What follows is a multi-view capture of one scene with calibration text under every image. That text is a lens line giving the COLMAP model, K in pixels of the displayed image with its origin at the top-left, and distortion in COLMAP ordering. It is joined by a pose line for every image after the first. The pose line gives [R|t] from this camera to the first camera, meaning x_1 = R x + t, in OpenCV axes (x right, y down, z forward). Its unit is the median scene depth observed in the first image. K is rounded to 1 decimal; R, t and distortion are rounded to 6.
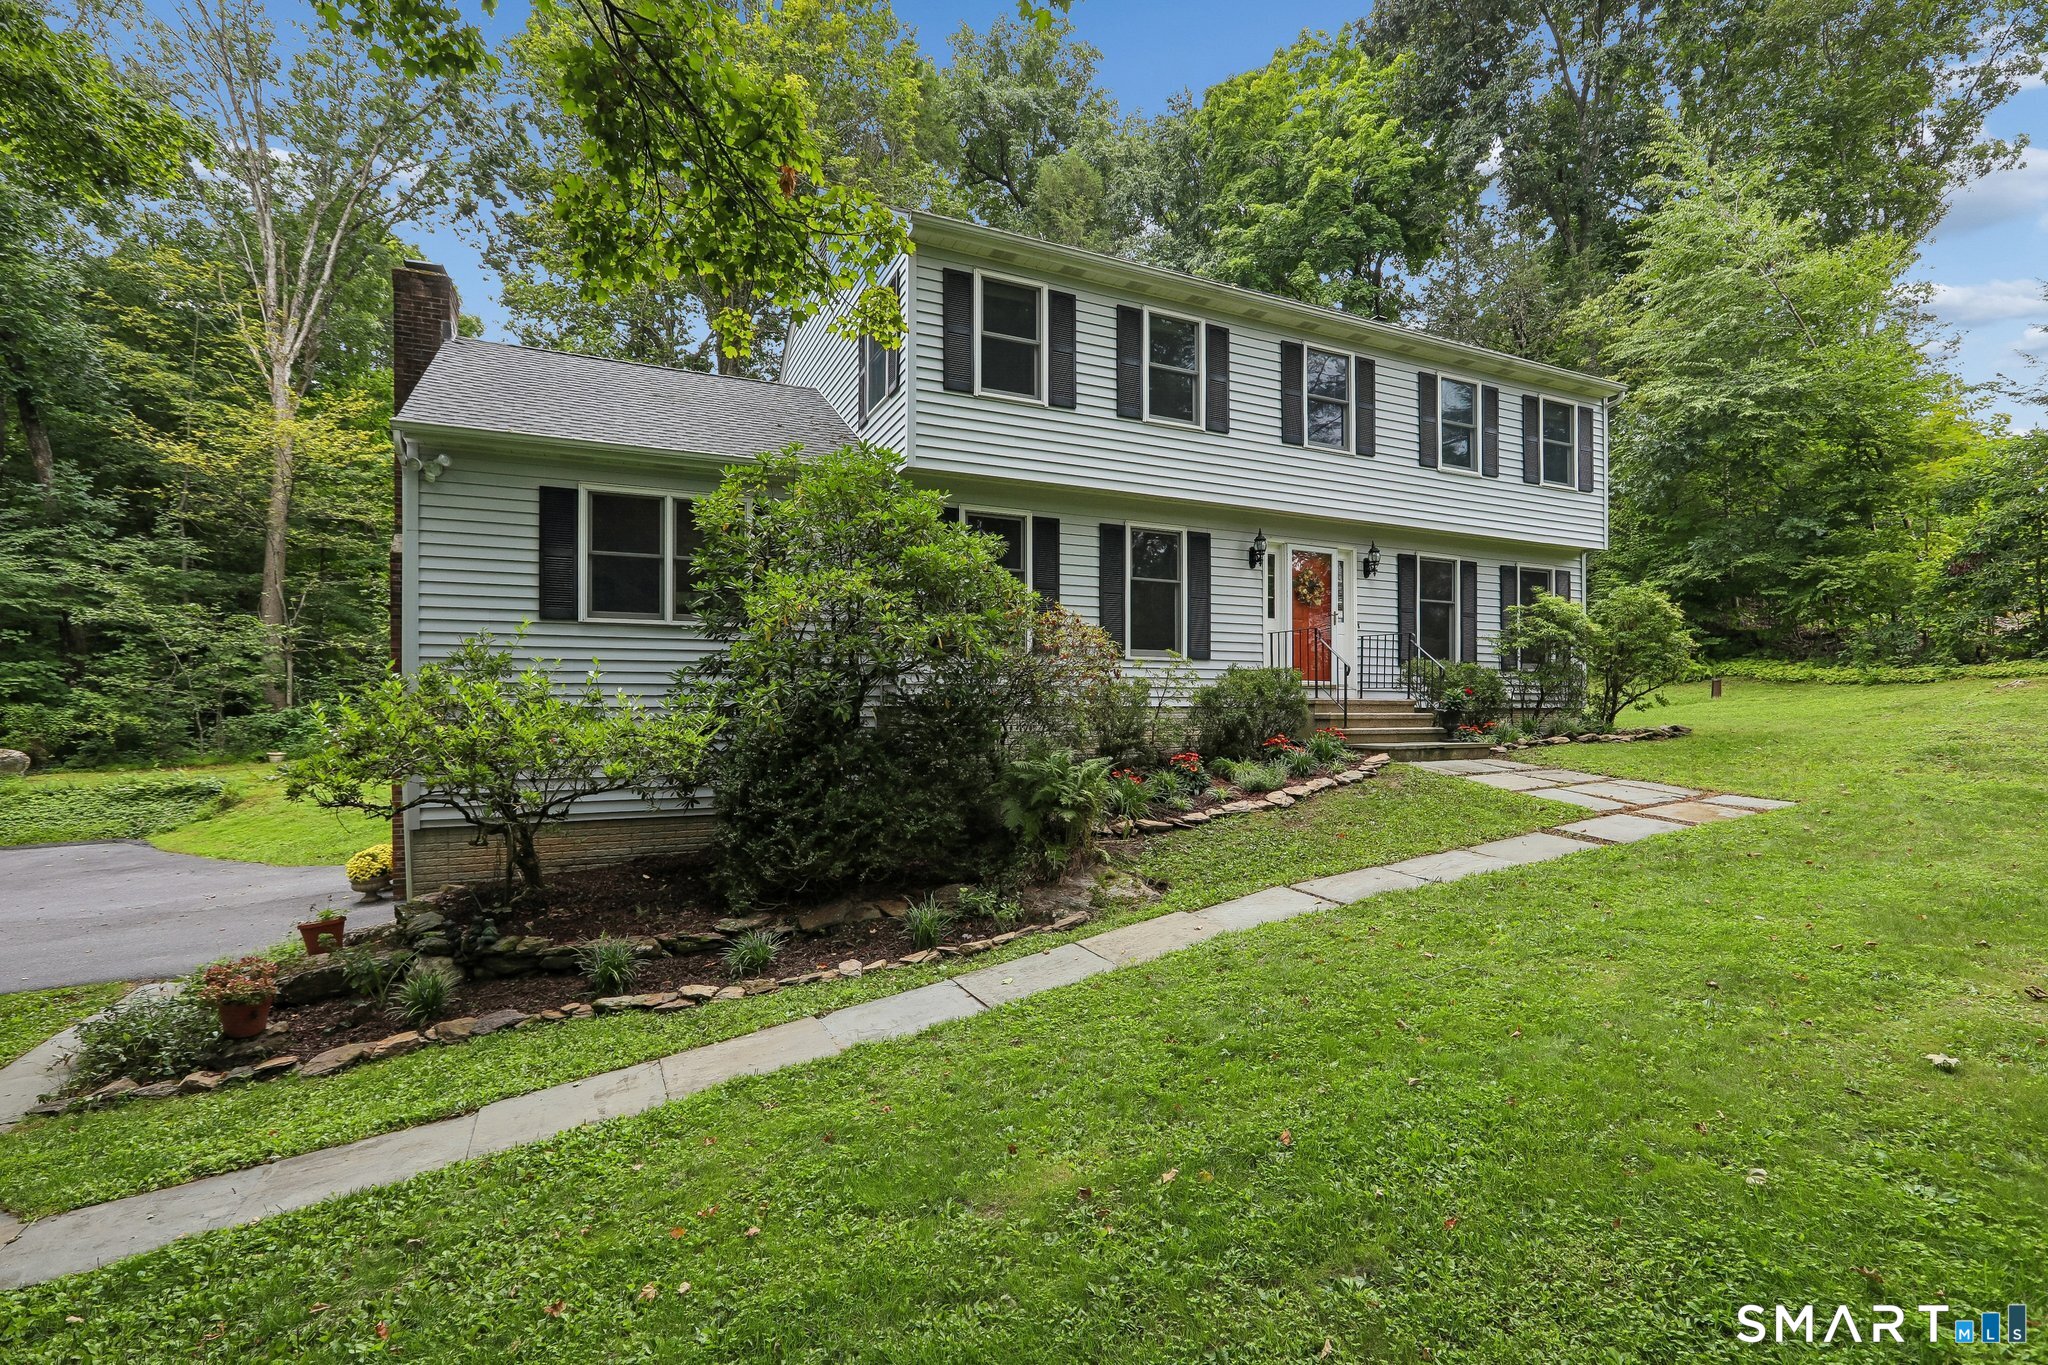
lens RADIAL K [[960.5, 0, 1024.2], [0, 960.5, 692.9], [0, 0, 1]] dist [-0.001186, -0.000011]
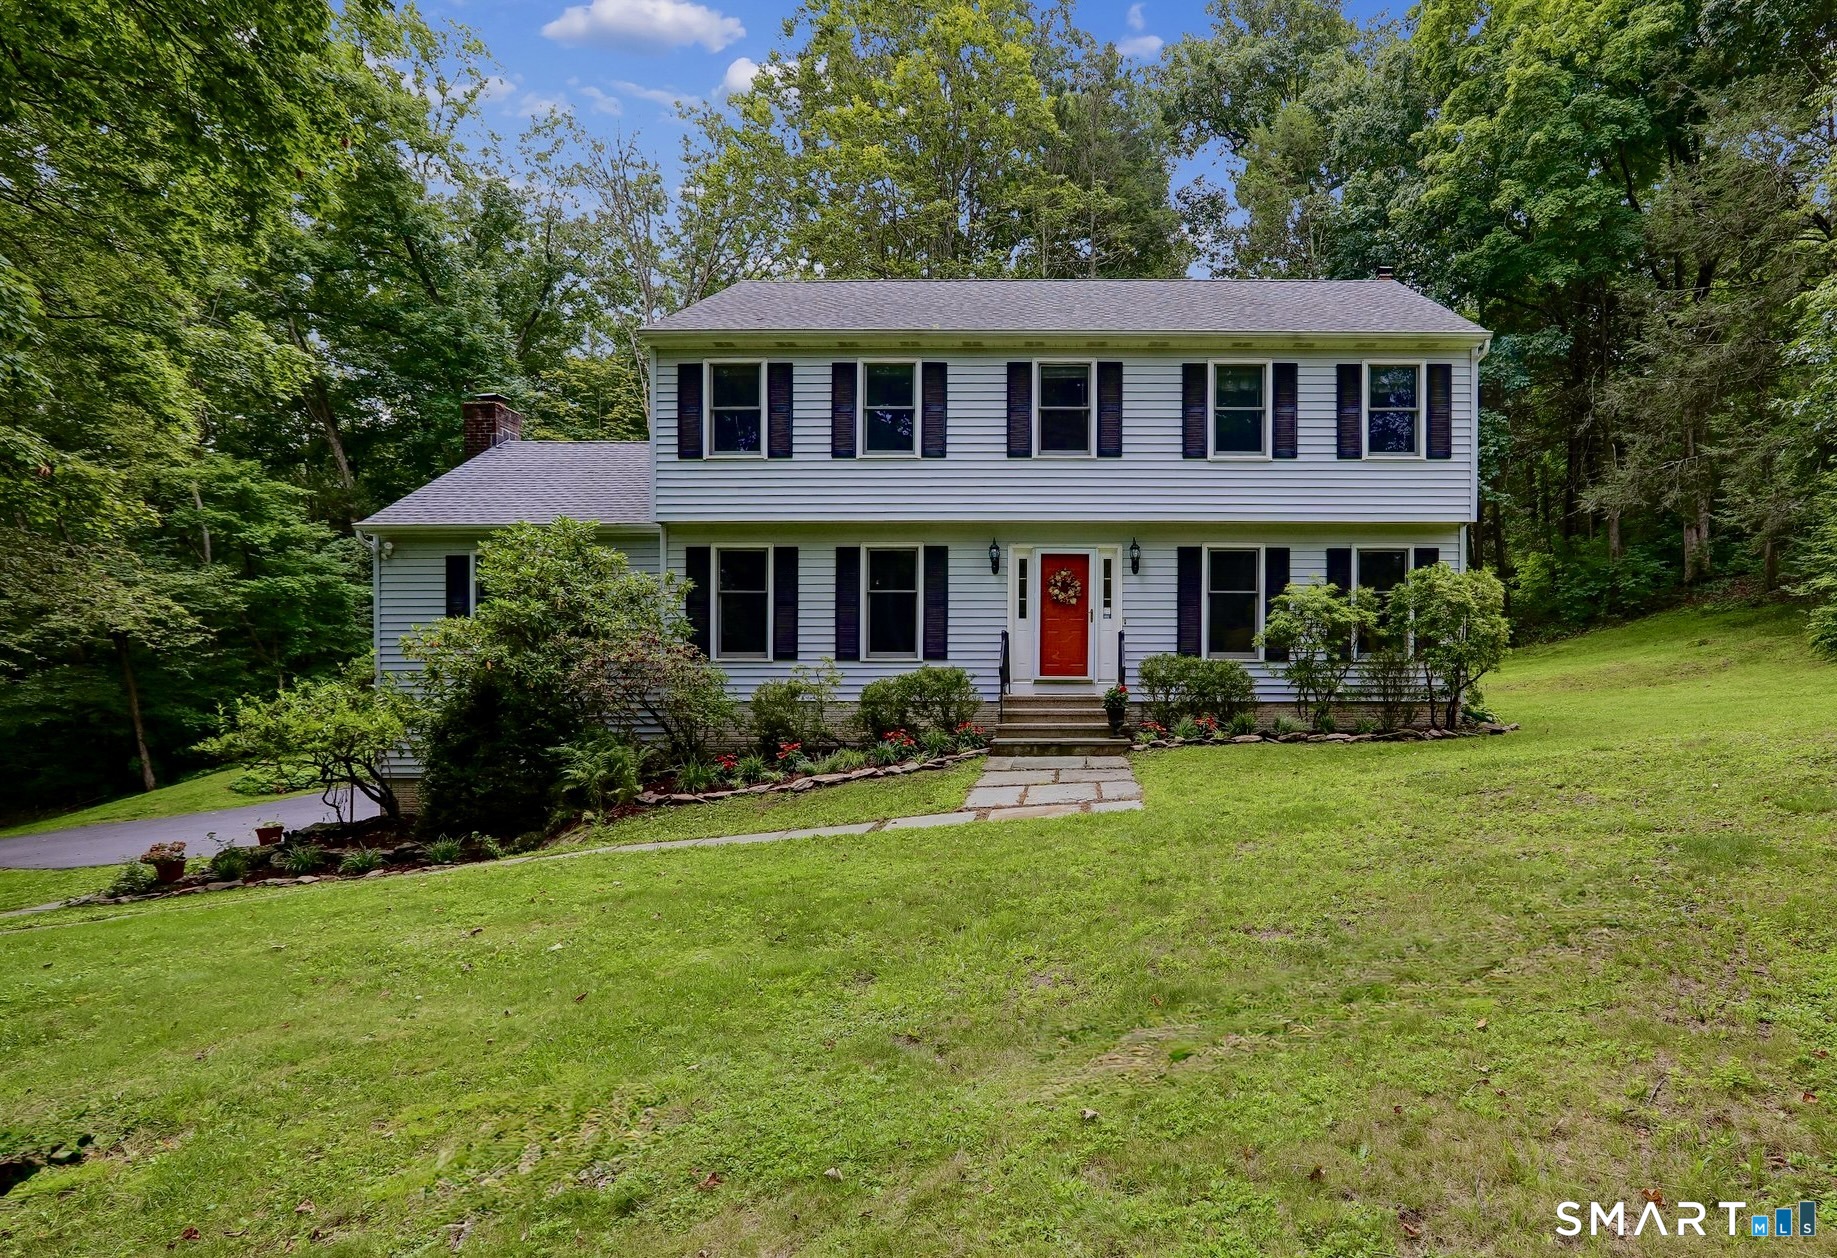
lens RADIAL K [[693.7, 0, 920.3], [0, 693.7, 698.2], [0, 0, 1]] dist [-0.016446, -0.000016]
pose [[0.899911, -0.008538, -0.435990, 0.526051], [0.012258, 0.999909, 0.005719, 0.007338], [0.435901, -0.010491, 0.899933, 0.251499]]
